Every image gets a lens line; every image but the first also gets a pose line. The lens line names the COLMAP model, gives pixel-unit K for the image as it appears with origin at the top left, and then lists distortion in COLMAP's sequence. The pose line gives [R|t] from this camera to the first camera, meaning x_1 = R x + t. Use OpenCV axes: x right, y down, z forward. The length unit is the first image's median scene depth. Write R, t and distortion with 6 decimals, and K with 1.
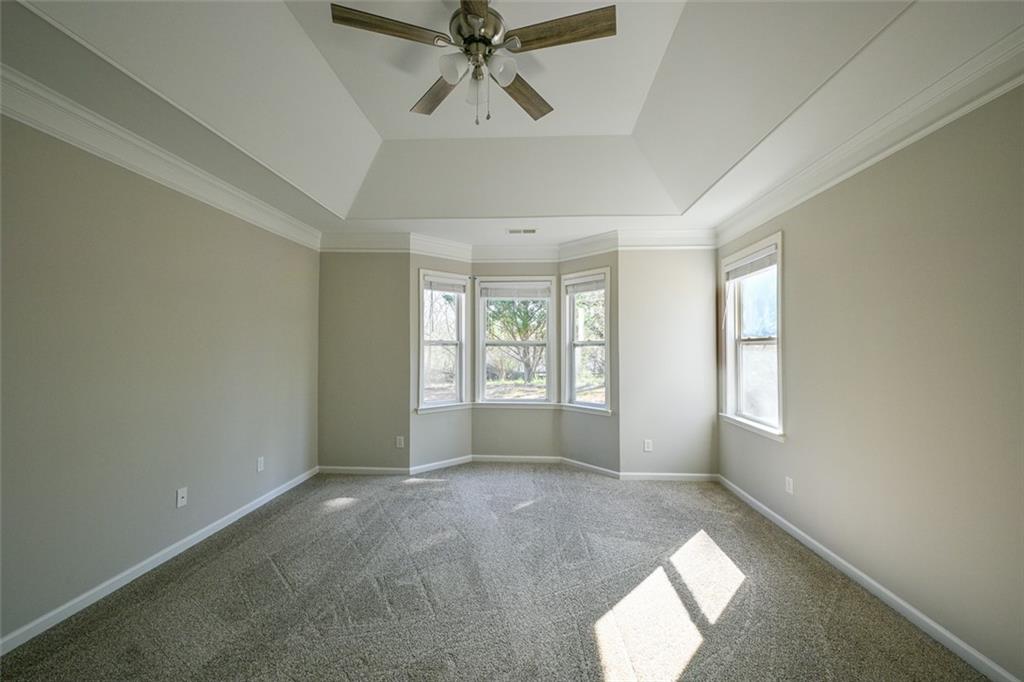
lens RADIAL K [[407.2, 0, 515.3], [0, 407.2, 342.7], [0, 0, 1]] dist [-0.000718, -0.000051]
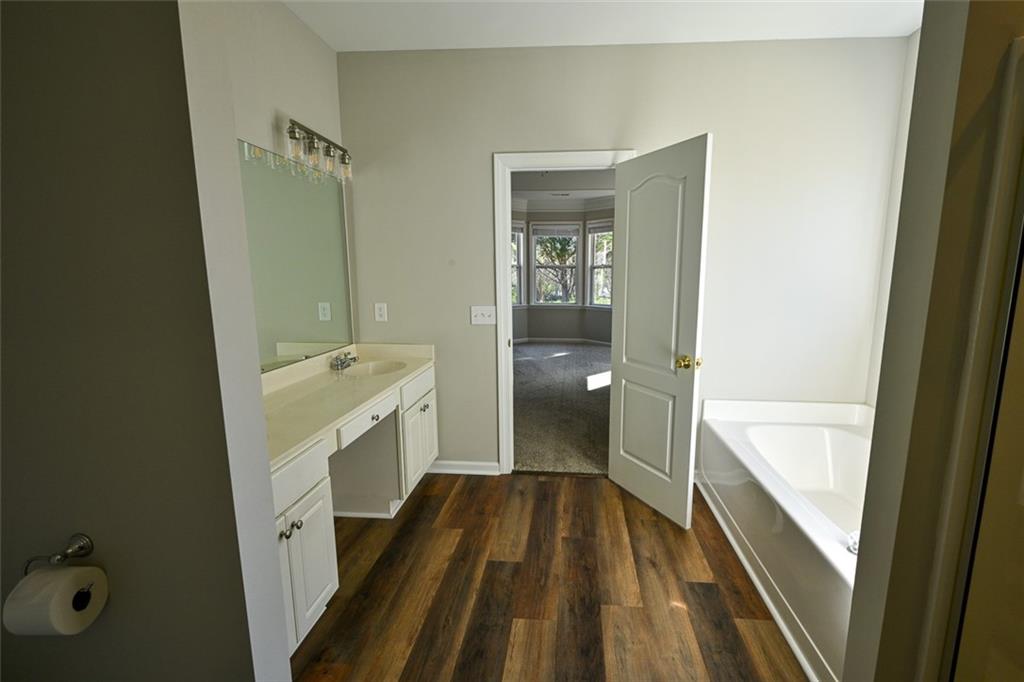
lens RADIAL K [[407.2, 0, 515.3], [0, 407.2, 342.7], [0, 0, 1]] dist [-0.000718, -0.000051]
pose [[0.995785, 0.009875, -0.091186, -0.008334], [0.007150, 0.982804, 0.184515, -0.000243], [0.091440, -0.184389, 0.978591, -0.558953]]
